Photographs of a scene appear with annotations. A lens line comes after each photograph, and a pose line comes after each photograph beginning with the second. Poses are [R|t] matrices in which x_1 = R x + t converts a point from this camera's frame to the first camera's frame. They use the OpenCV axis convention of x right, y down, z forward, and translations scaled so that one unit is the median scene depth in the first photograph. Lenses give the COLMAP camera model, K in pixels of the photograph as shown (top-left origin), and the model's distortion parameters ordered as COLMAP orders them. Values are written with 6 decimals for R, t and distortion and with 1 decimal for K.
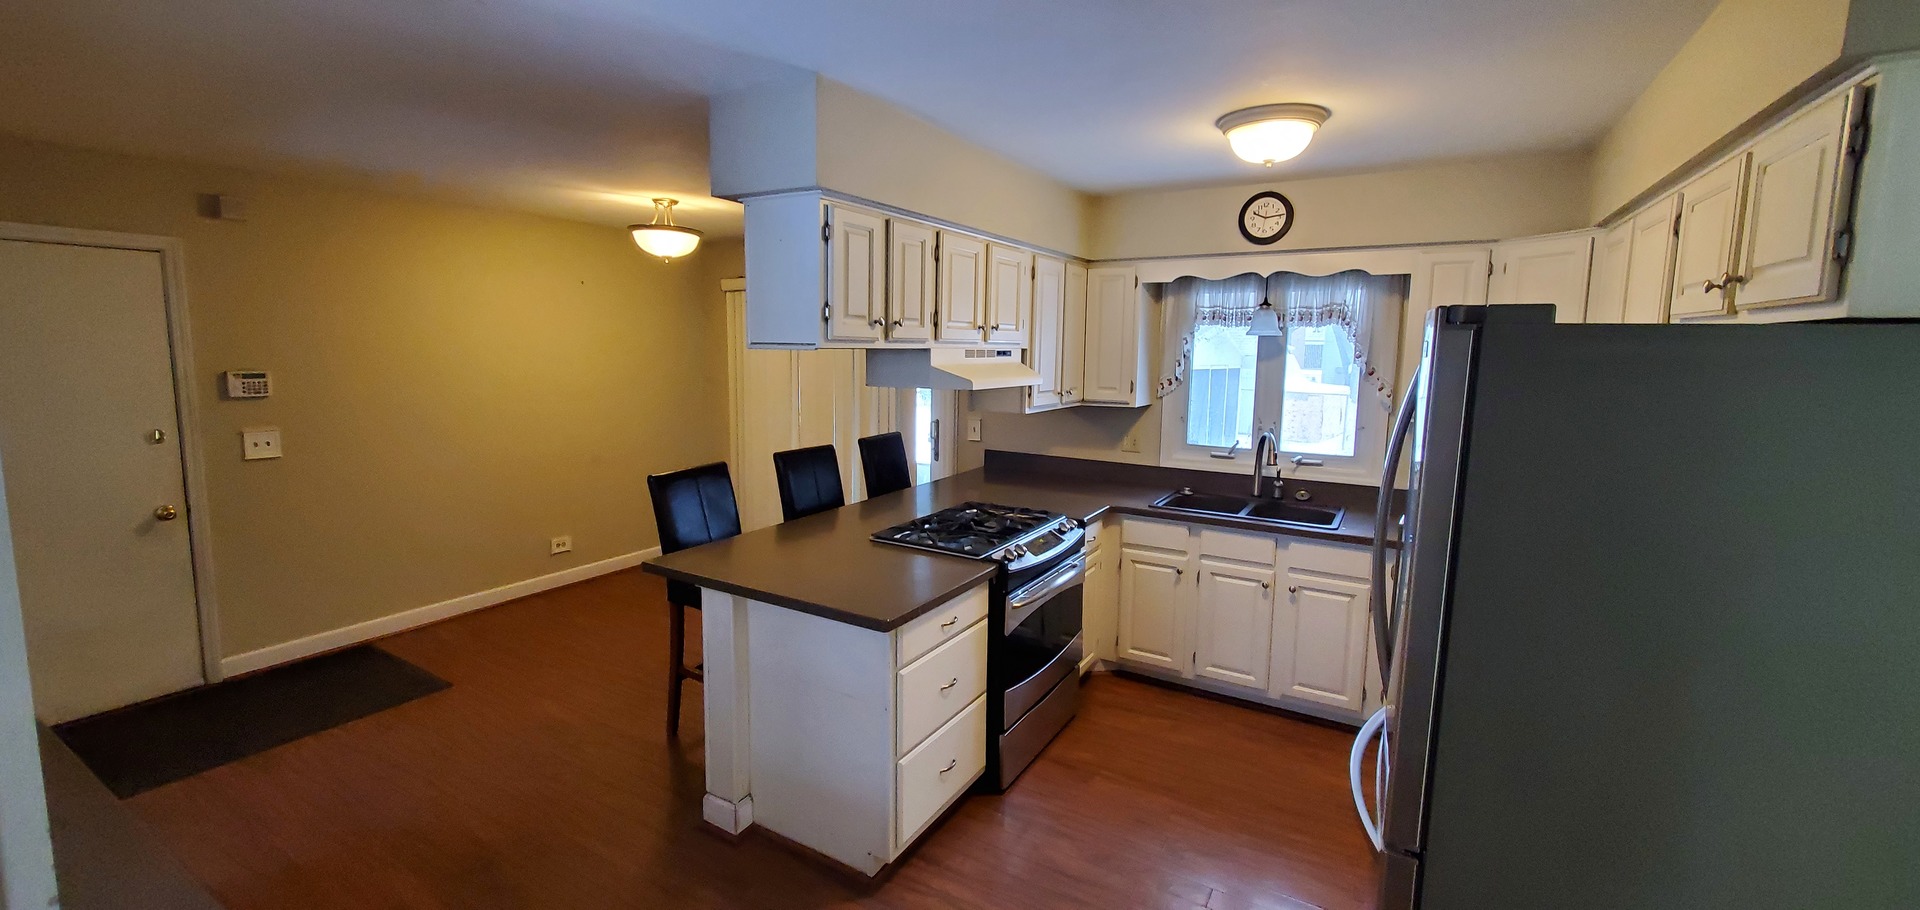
lens RADIAL K [[762.2, 0, 956.9], [0, 762.2, 441.2], [0, 0, 1]] dist [0.006977, -0.000306]
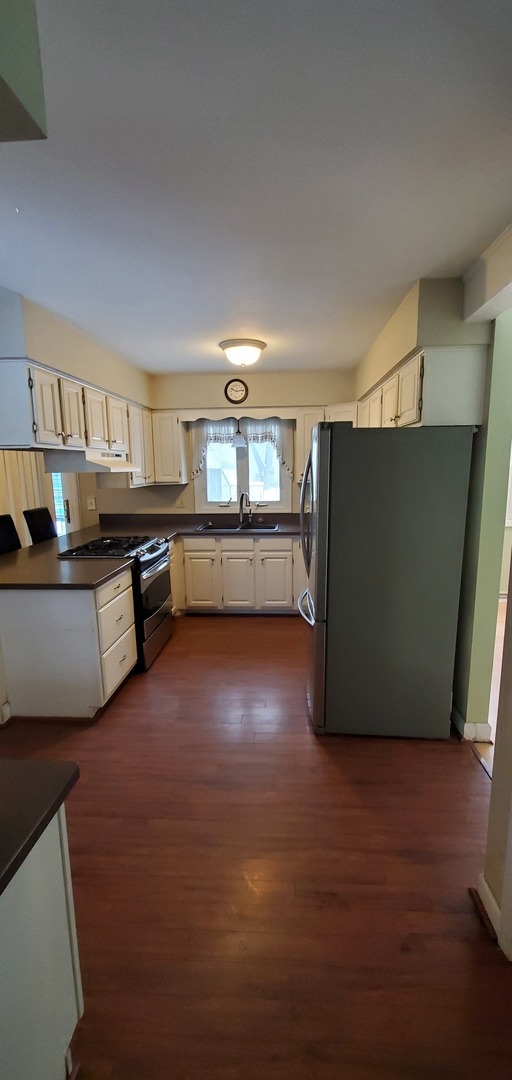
lens RADIAL K [[428.8, 0, 261.6], [0, 428.8, 539.2], [0, 0, 1]] dist [0.006977, -0.000306]
pose [[0.888495, -0.100402, 0.447768, -0.120522], [0.080296, 0.994732, 0.063717, 0.053089], [-0.451807, -0.020658, 0.891876, -0.124618]]
